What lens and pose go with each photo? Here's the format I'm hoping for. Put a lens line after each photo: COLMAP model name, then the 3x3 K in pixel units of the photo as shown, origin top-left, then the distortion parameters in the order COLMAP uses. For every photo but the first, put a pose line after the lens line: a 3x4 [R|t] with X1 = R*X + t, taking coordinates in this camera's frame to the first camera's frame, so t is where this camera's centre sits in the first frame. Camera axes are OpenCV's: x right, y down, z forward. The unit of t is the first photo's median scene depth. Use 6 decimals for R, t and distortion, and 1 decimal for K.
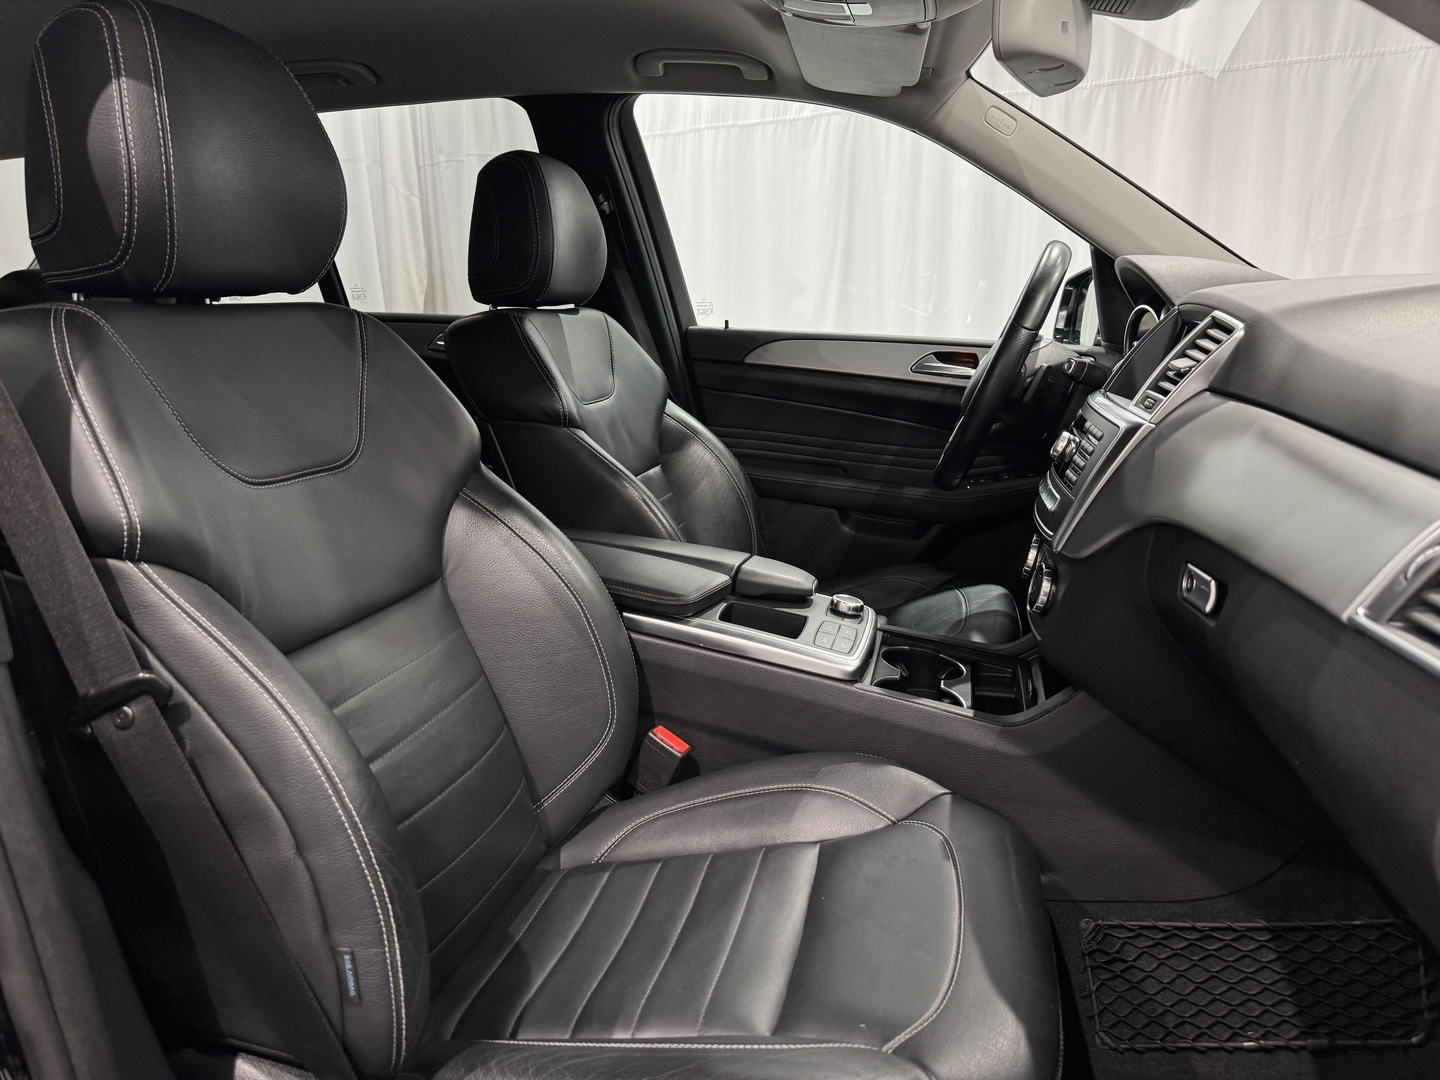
lens RADIAL K [[1017.7, 0, 731.7], [0, 1017.7, 555.0], [0, 0, 1]] dist [0.053203, -0.063798]
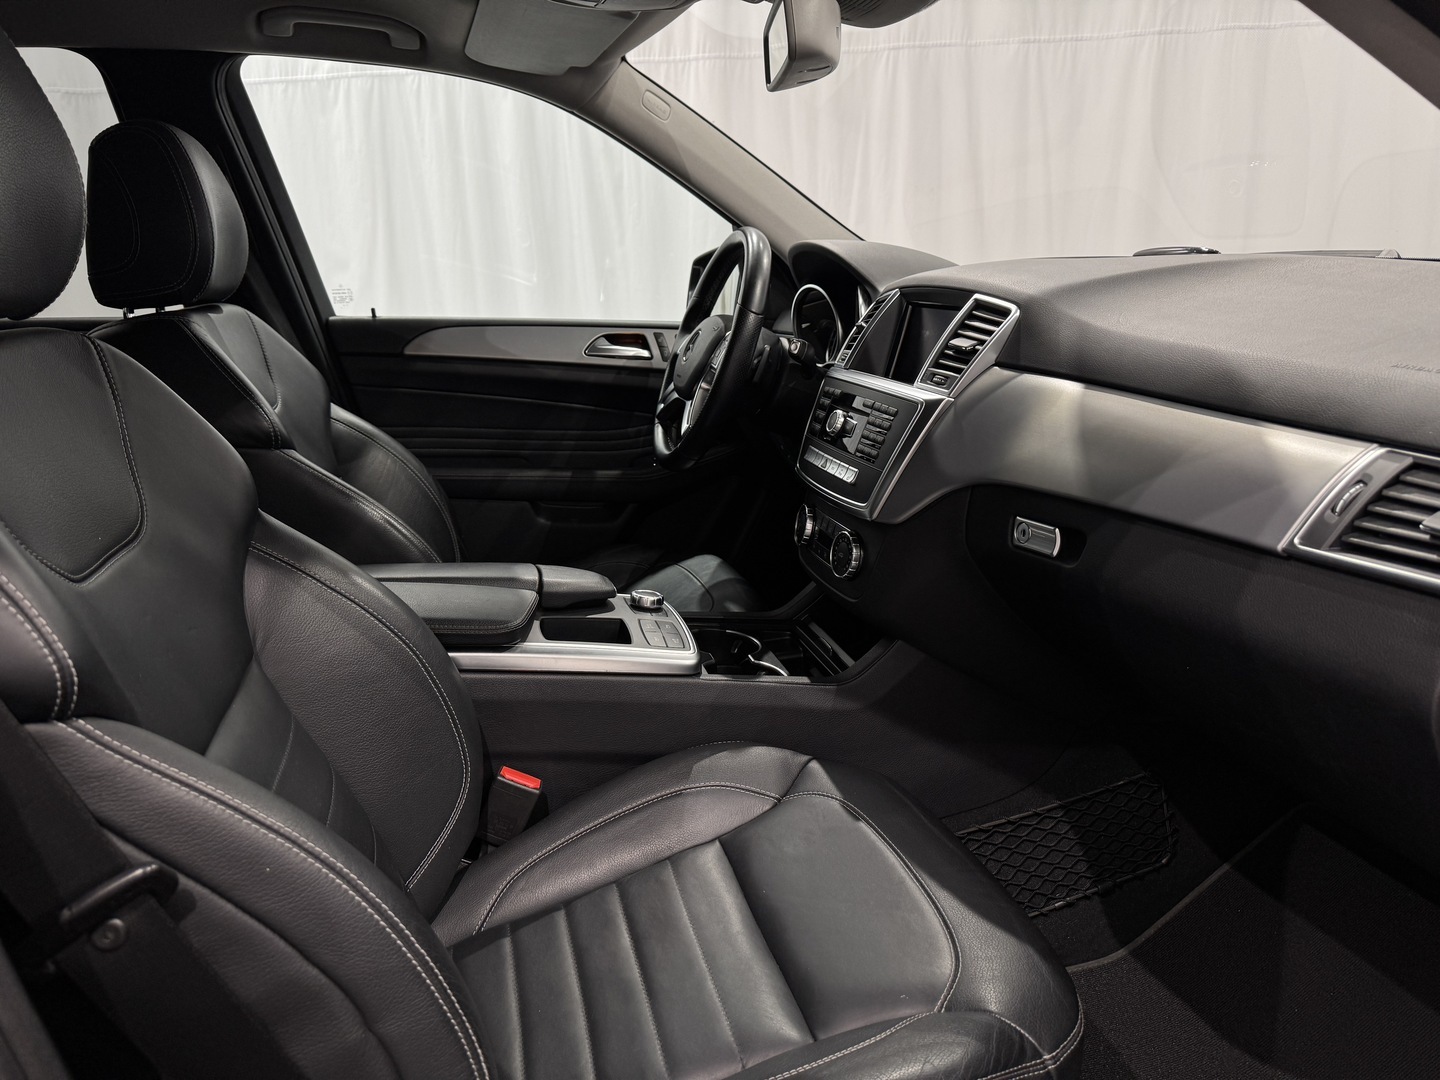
lens RADIAL K [[1017.7, 0, 733.2], [0, 1017.7, 540.8], [0, 0, 1]] dist [0.053203, -0.063798]
pose [[0.882443, -0.147153, 0.446812, -0.277571], [0.138511, 0.988986, 0.052157, -0.053285], [-0.449566, 0.015863, 0.893106, 0.085422]]
